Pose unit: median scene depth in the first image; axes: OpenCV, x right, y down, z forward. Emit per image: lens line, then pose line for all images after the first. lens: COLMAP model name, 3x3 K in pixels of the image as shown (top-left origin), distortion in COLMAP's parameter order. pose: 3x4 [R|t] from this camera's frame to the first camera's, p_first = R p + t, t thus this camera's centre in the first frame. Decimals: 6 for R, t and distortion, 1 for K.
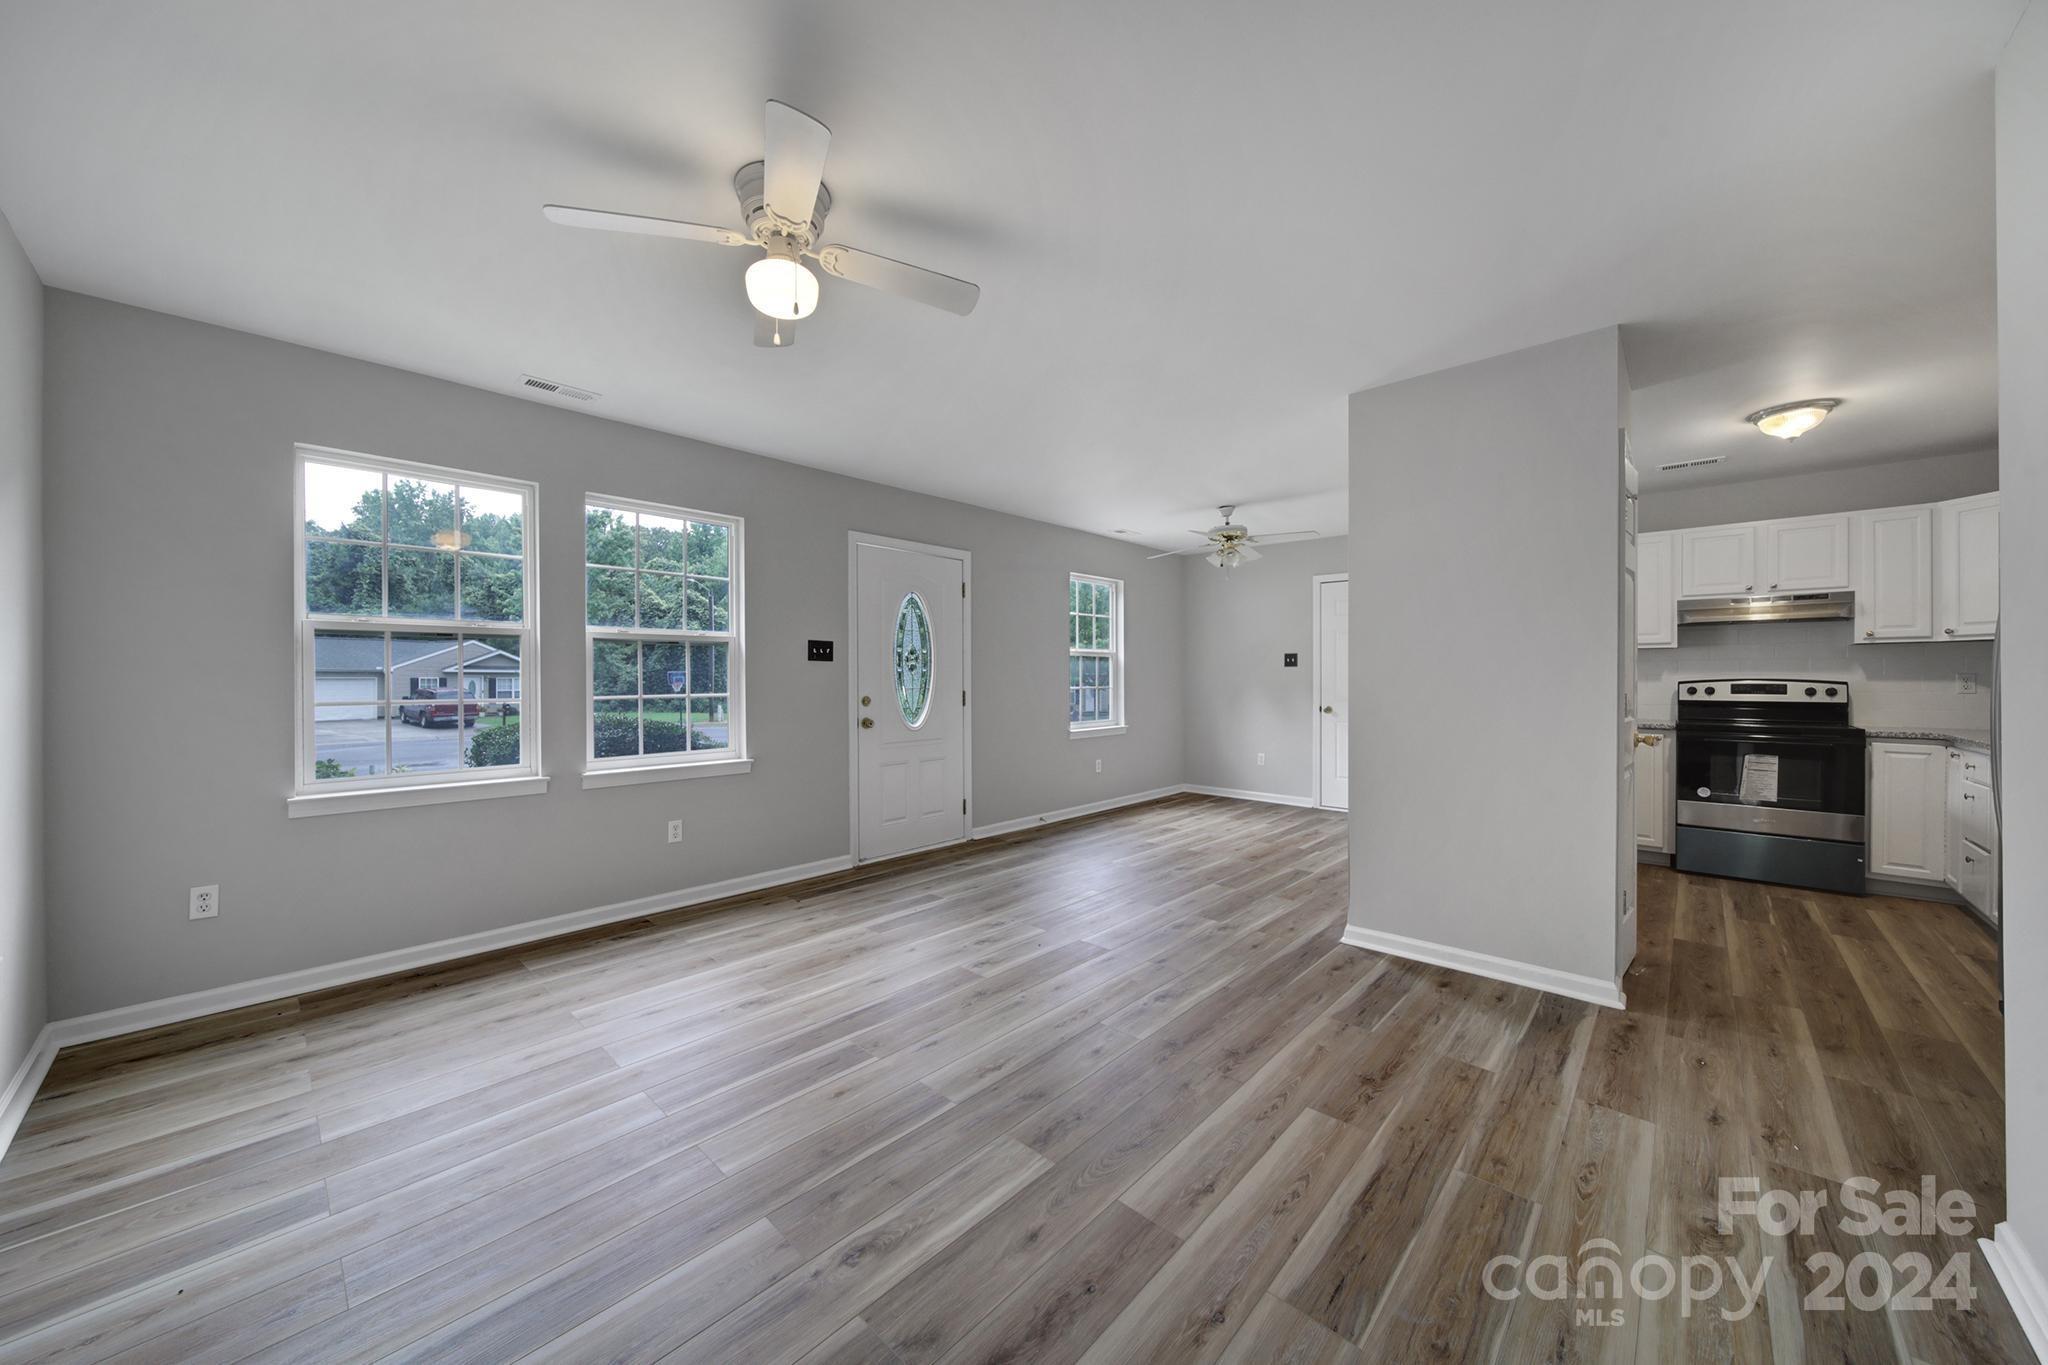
lens RADIAL K [[720.7, 0, 1015.1], [0, 720.7, 686.6], [0, 0, 1]] dist [-0.002162, -0.000055]
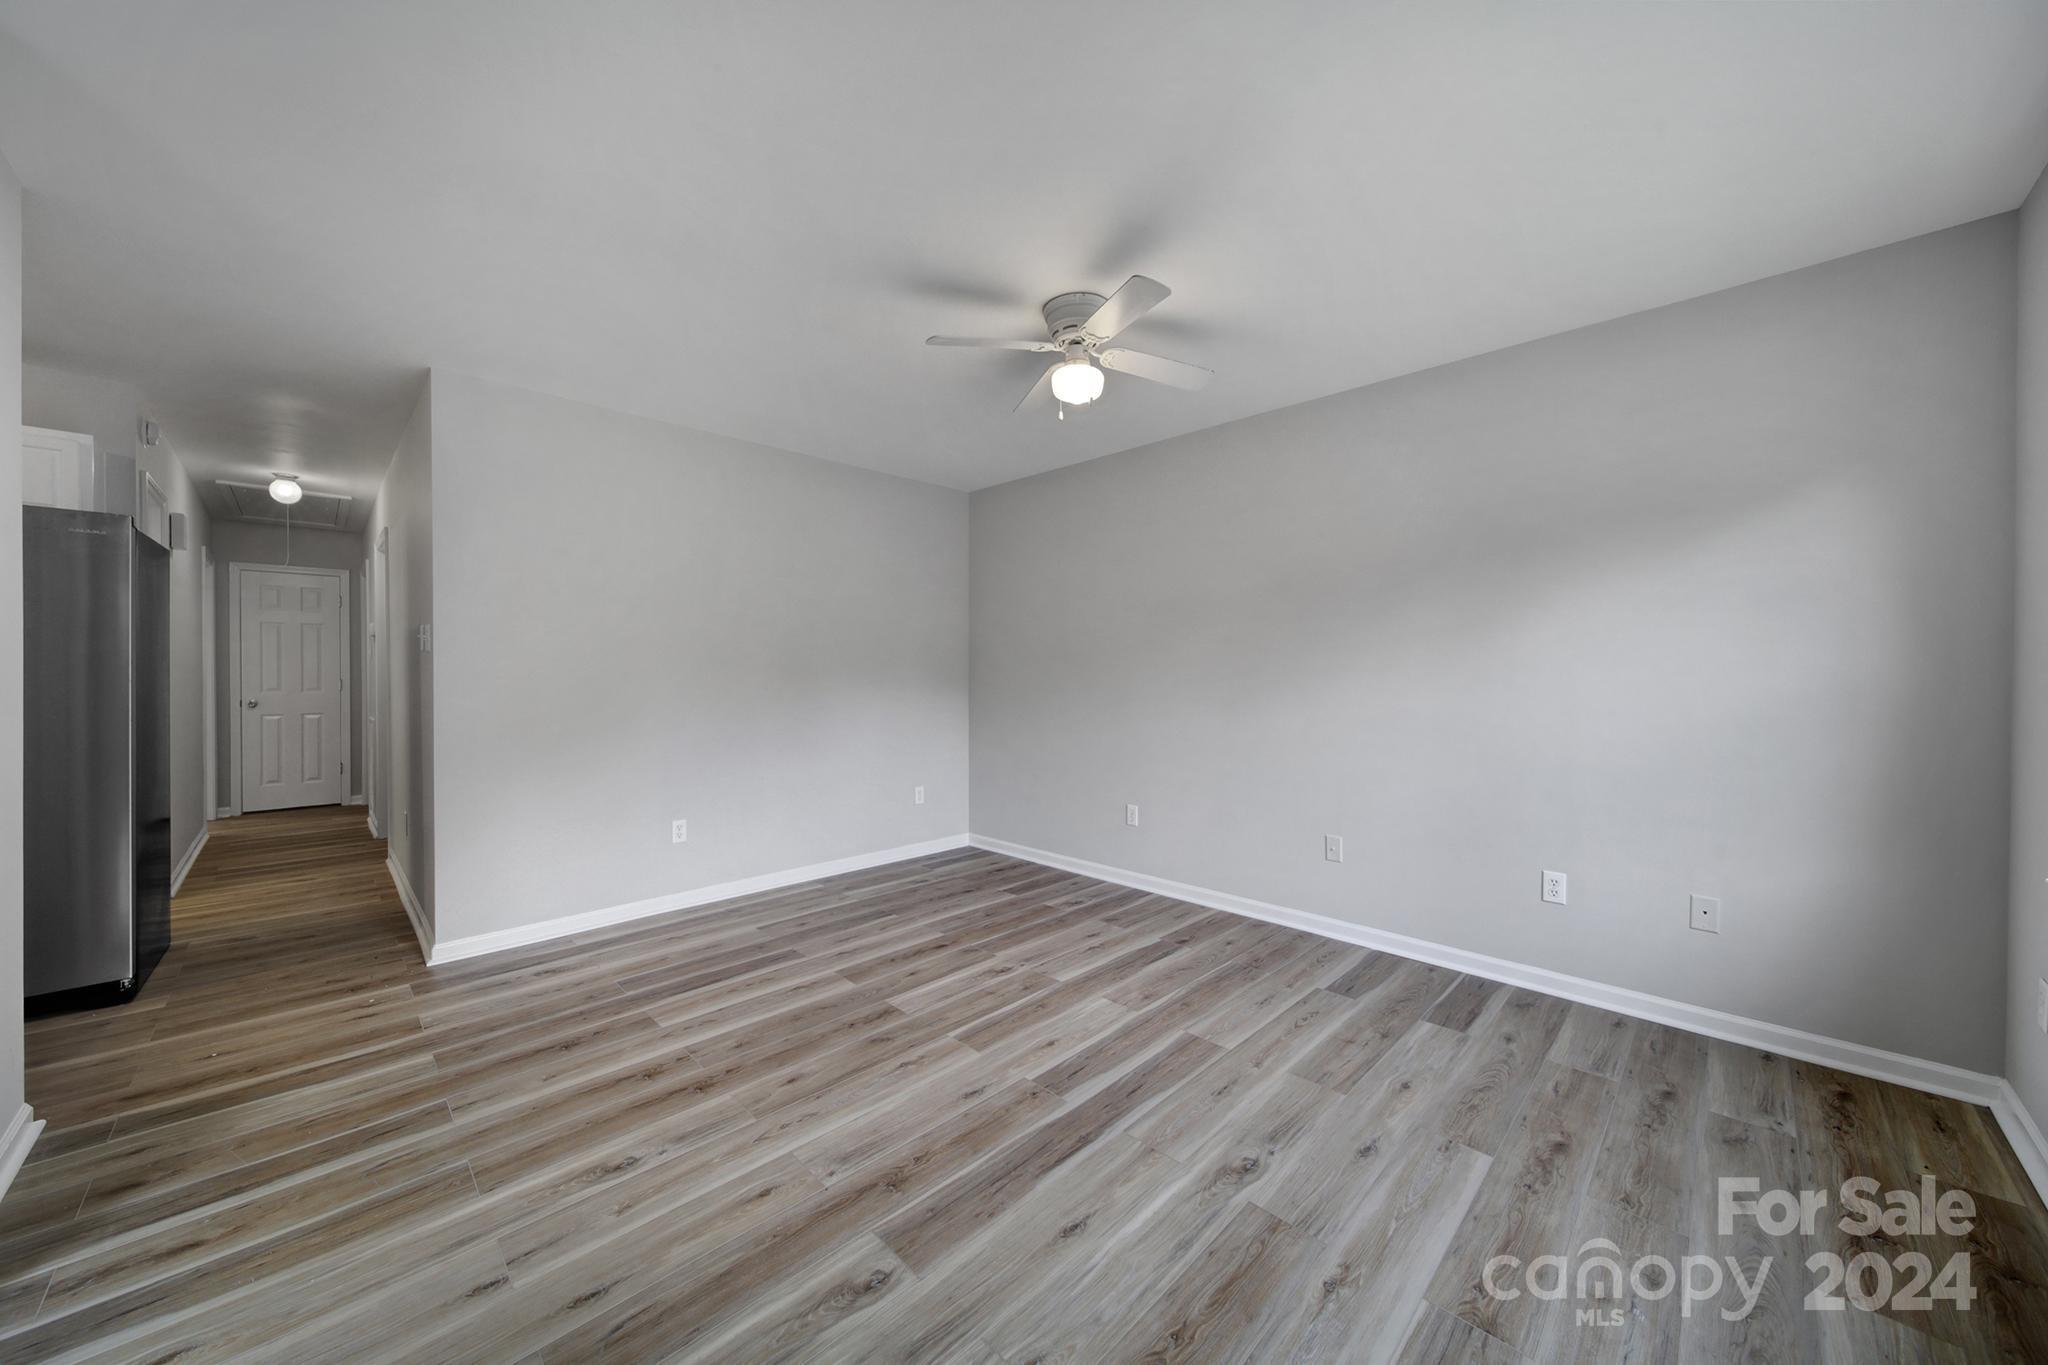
lens RADIAL K [[720.7, 0, 1017.8], [0, 720.7, 674.5], [0, 0, 1]] dist [-0.002162, -0.000055]
pose [[-0.999583, 0.001530, 0.028839, -0.134264], [0.002103, 0.999801, 0.019862, -0.020178], [-0.028803, 0.019914, -0.999387, 1.257588]]
